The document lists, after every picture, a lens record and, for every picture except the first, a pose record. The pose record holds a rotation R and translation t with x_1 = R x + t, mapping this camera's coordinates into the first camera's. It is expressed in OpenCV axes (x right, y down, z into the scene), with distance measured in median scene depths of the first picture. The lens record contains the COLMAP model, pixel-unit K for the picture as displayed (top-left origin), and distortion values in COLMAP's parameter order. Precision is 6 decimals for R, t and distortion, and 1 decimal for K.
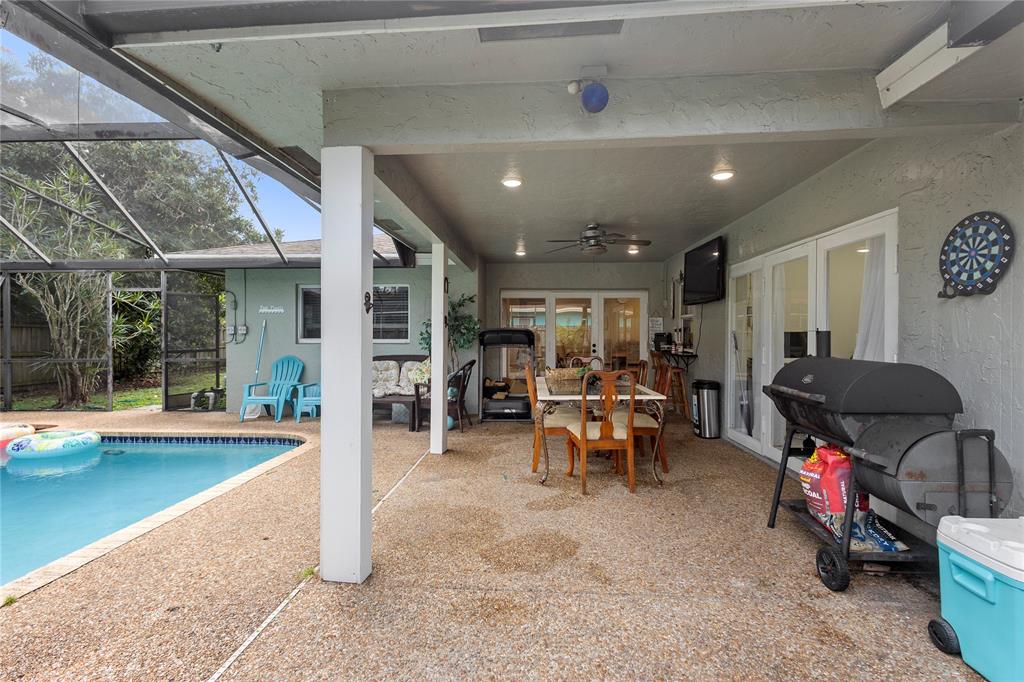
lens RADIAL K [[476.1, 0, 510.8], [0, 476.1, 337.4], [0, 0, 1]] dist [0.002201, -0.000215]
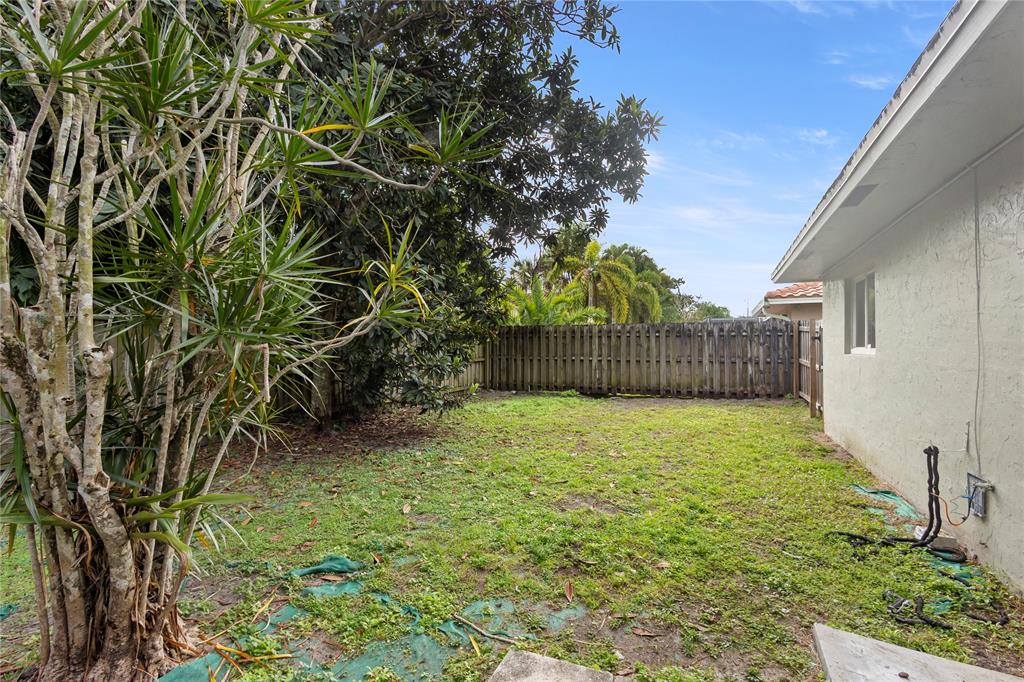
lens RADIAL K [[476.1, 0, 512.8], [0, 476.1, 341.0], [0, 0, 1]] dist [0.002201, -0.000215]
pose [[0.933440, -0.001449, -0.358731, -0.686697], [-0.004796, 0.999852, -0.016519, 0.003539], [0.358702, 0.017140, 0.933295, 0.875822]]
